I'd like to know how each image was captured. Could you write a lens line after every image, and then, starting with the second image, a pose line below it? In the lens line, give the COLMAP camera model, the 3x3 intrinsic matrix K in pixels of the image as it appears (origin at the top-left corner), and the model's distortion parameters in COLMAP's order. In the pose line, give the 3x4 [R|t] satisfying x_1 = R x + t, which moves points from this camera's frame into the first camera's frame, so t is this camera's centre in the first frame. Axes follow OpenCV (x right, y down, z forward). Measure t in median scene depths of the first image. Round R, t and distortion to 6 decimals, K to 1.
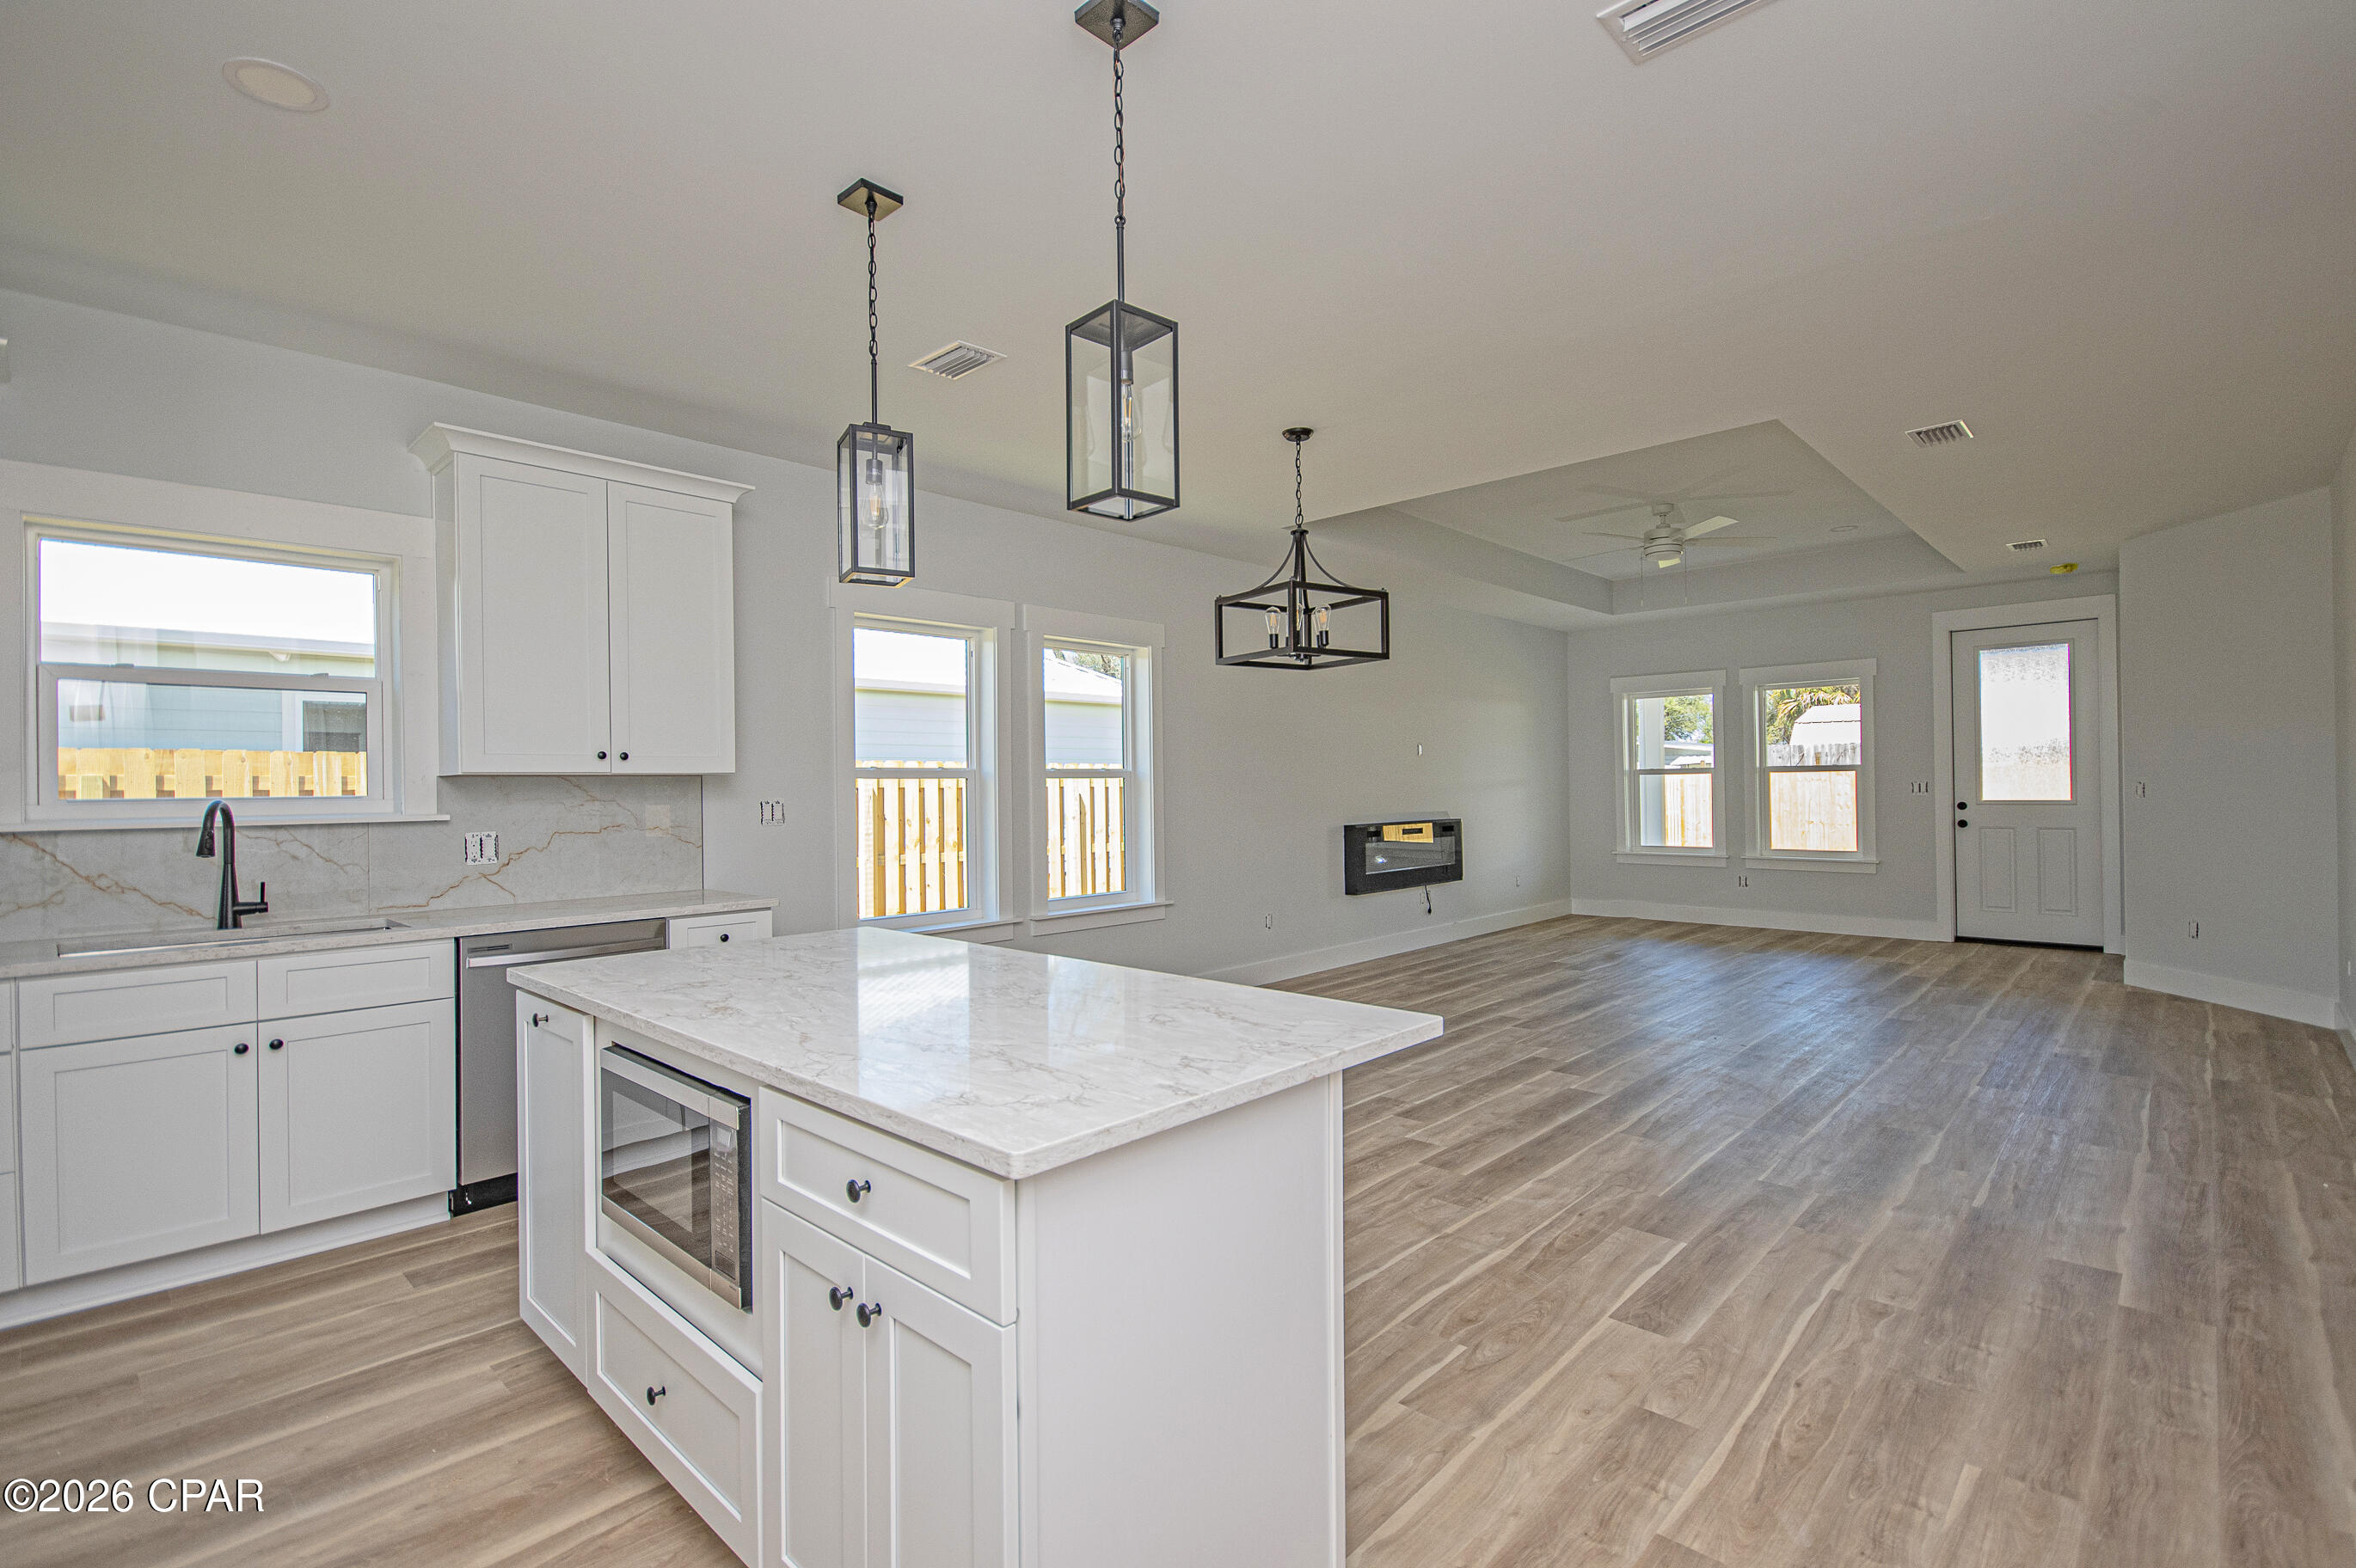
lens RADIAL K [[1077.1, 0, 1180.1], [0, 1077.1, 781.7], [0, 0, 1]] dist [0.000555, 0.001996]
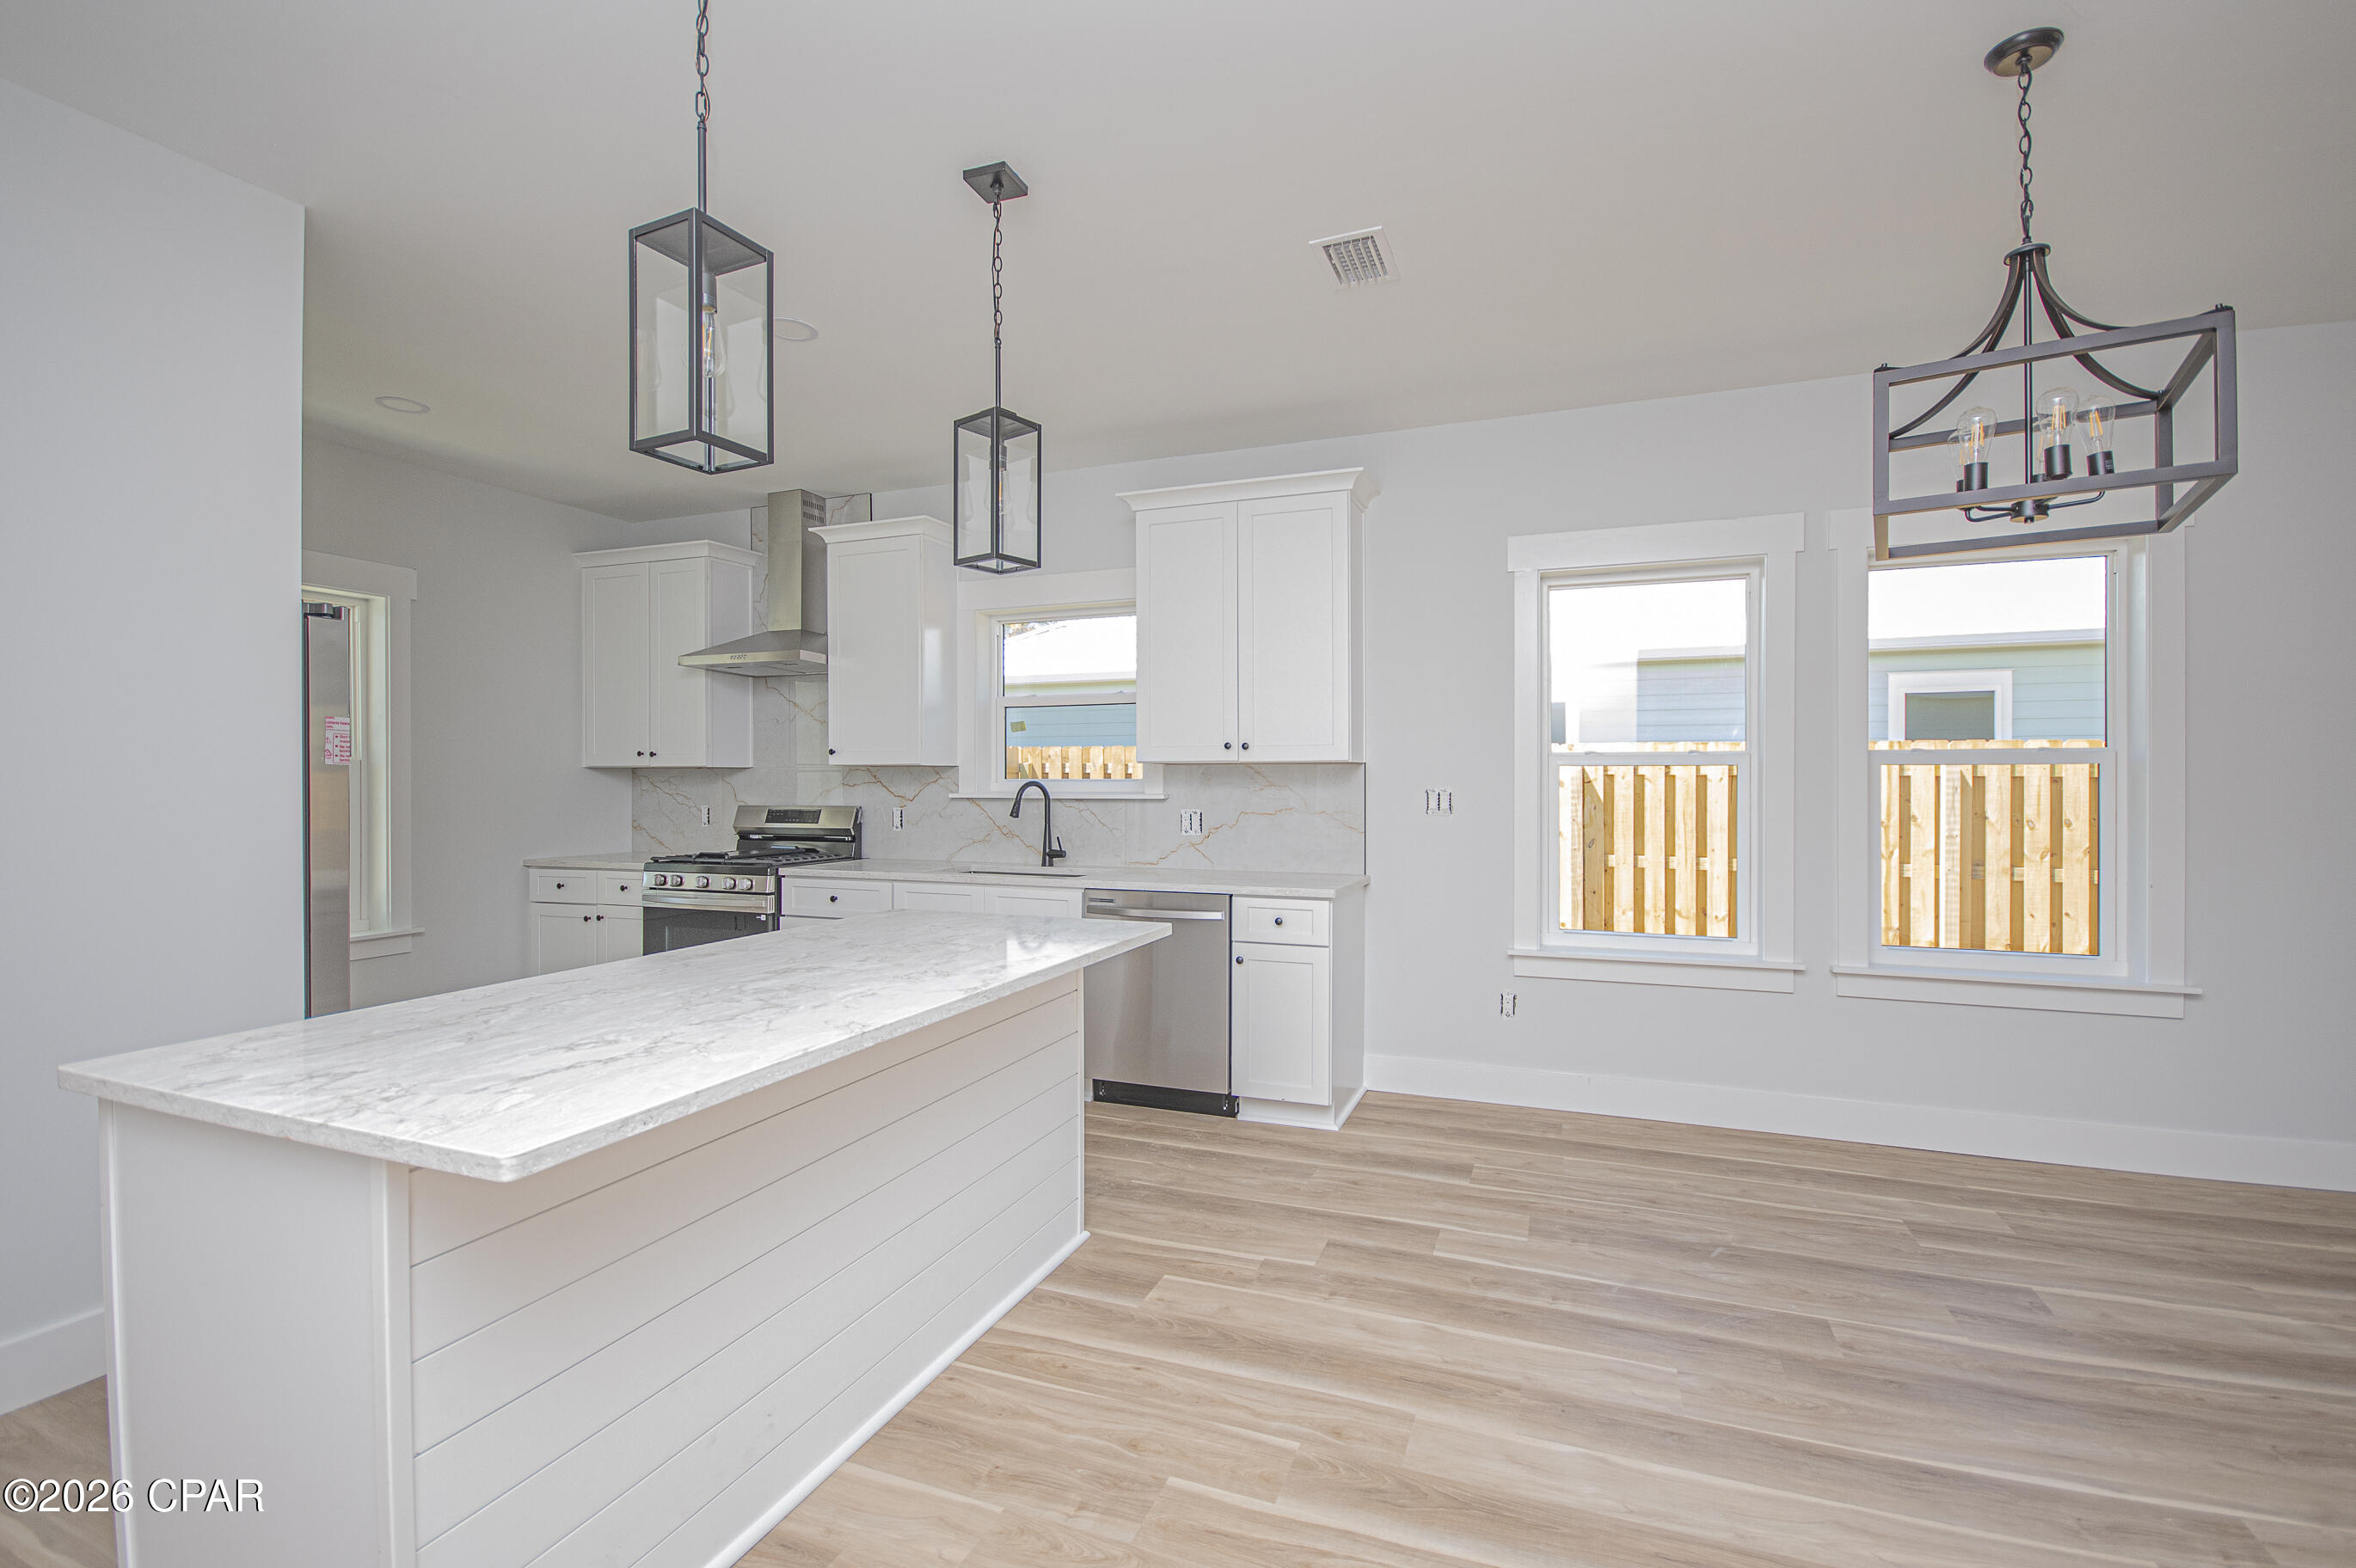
lens RADIAL K [[1037.2, 0, 1192.8], [0, 1037.2, 783.8], [0, 0, 1]] dist [0.006877, -0.009283]
pose [[0.389274, 0.012768, -0.921034, 0.479069], [0.000564, 0.999900, 0.014100, 0.000418], [0.921122, -0.006008, 0.389228, 0.562813]]
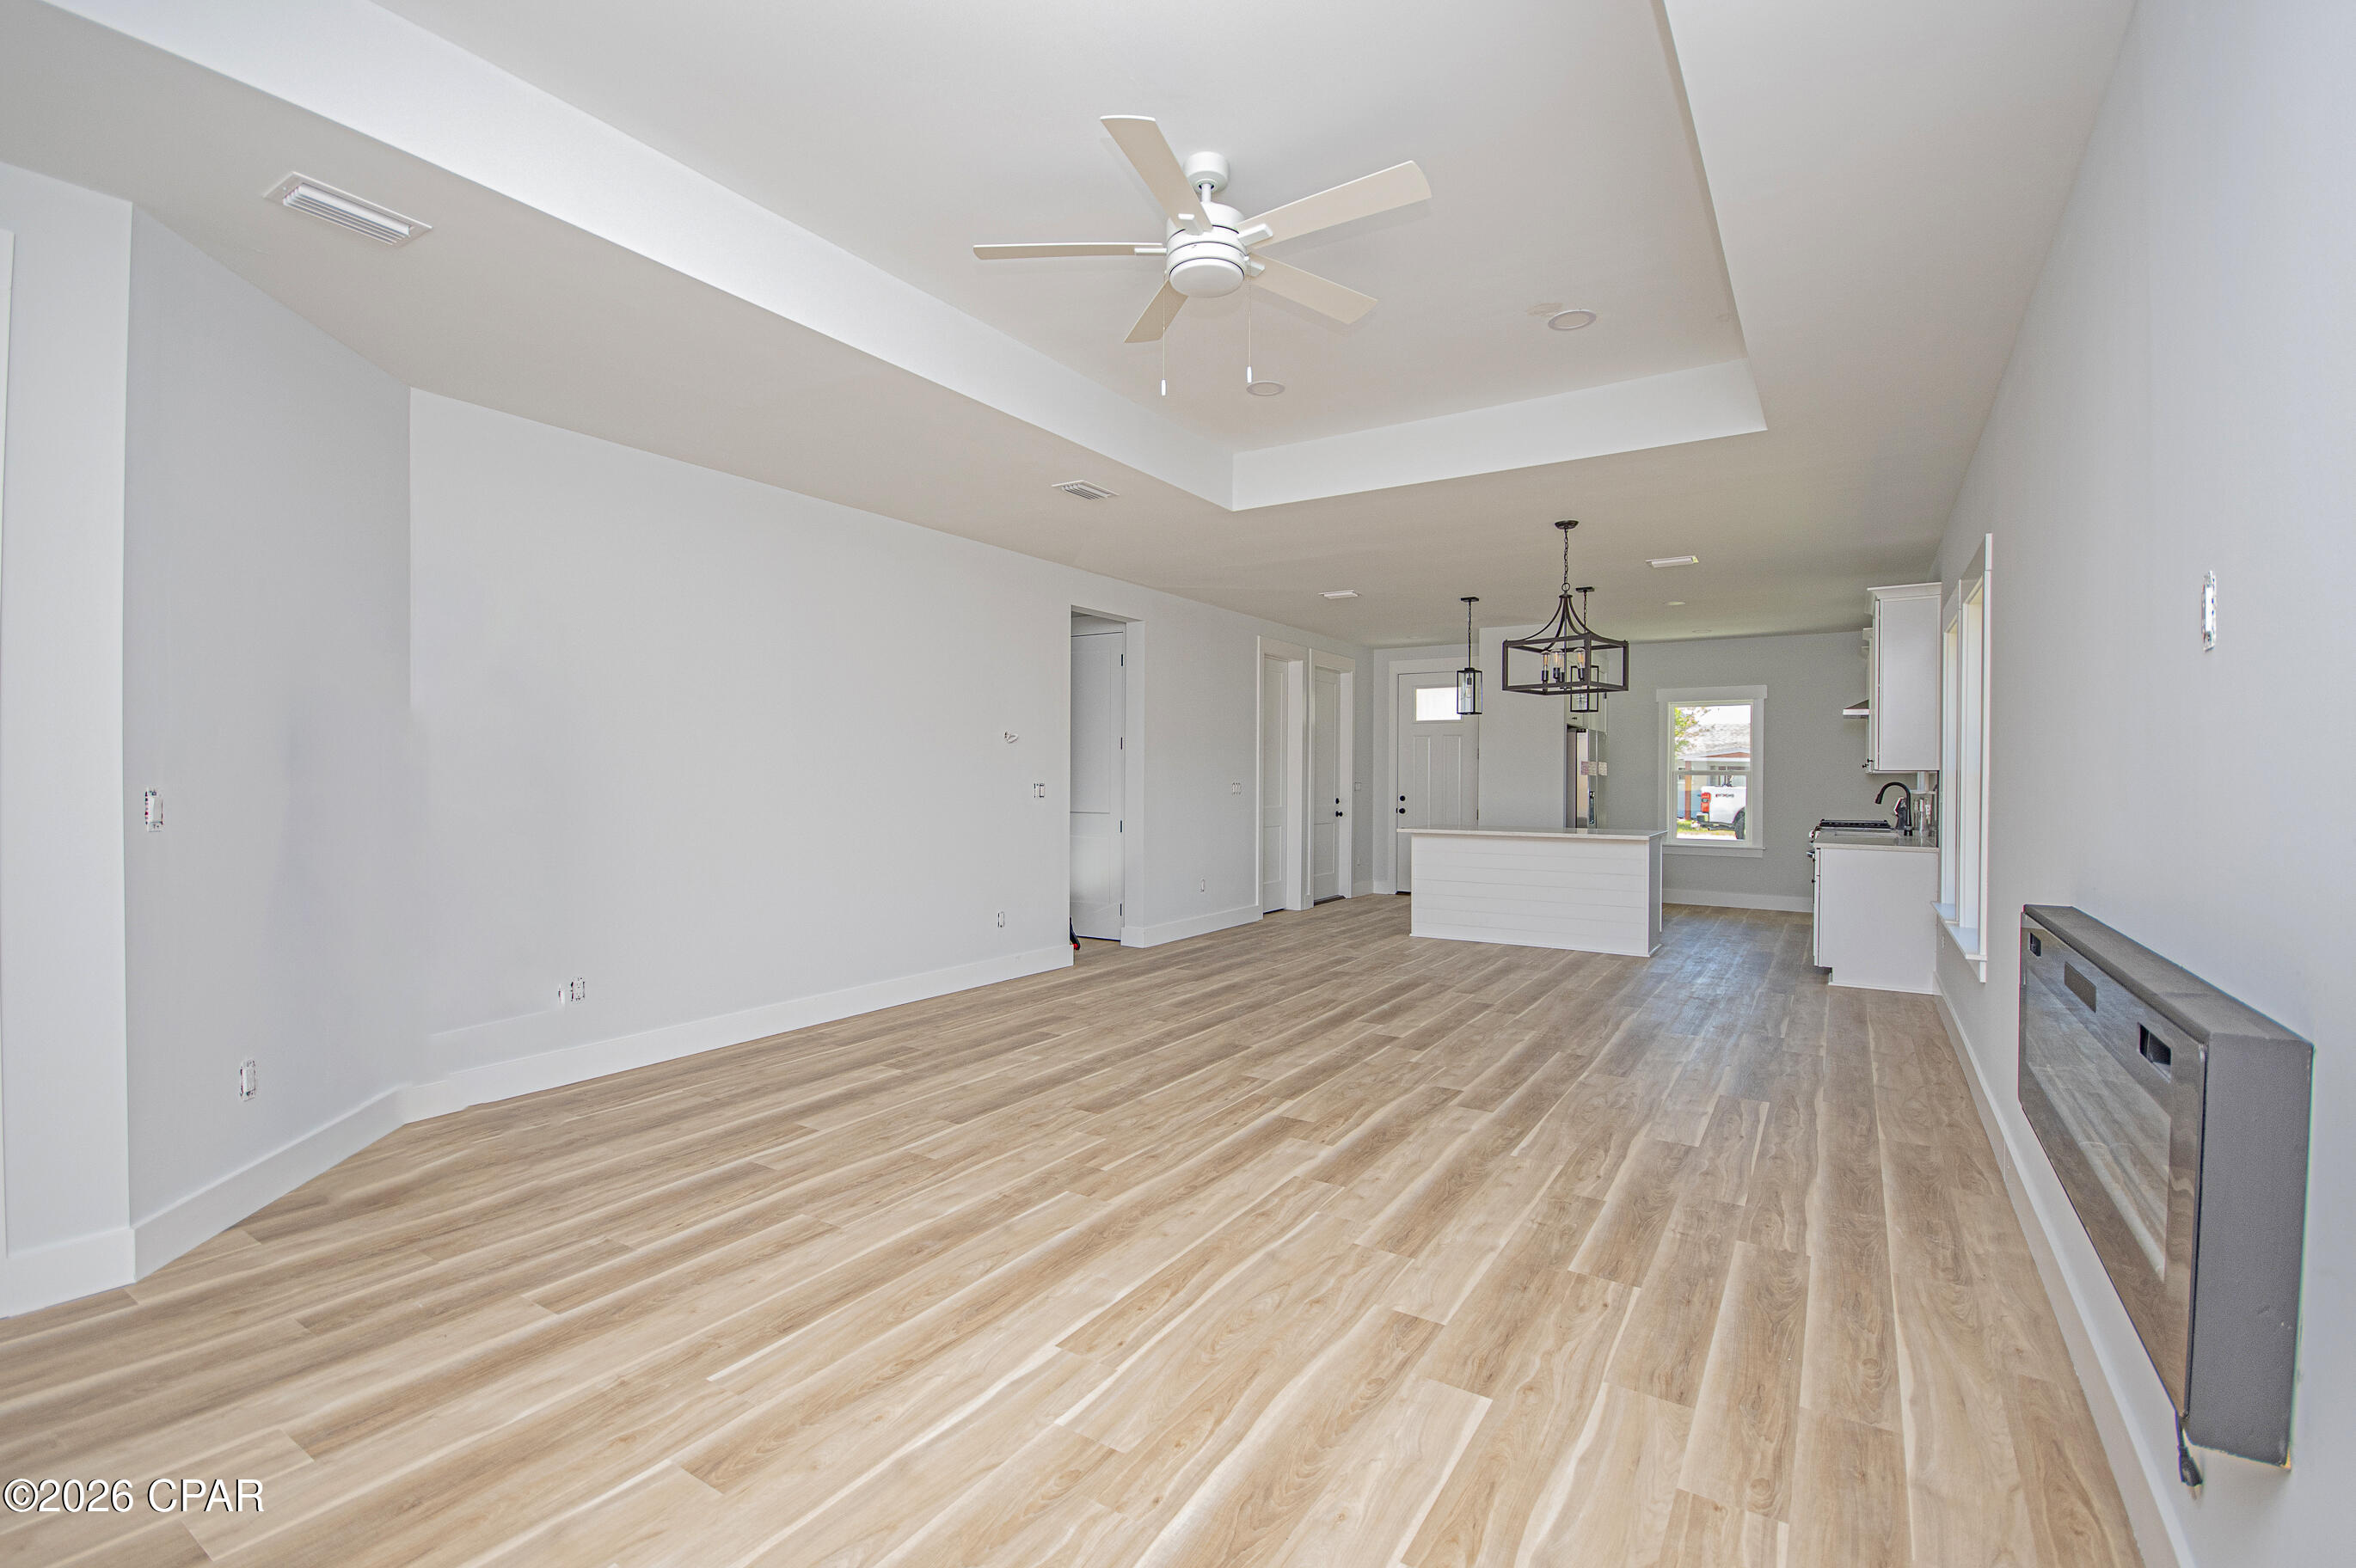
lens RADIAL K [[1037.2, 0, 1181.3], [0, 1037.2, 778.8], [0, 0, 1]] dist [0.006877, -0.009283]
pose [[-0.982607, 0.007637, -0.185540, 1.013163], [0.007613, 0.999971, 0.000843, -0.003287], [0.185541, -0.000584, -0.982636, 2.664647]]
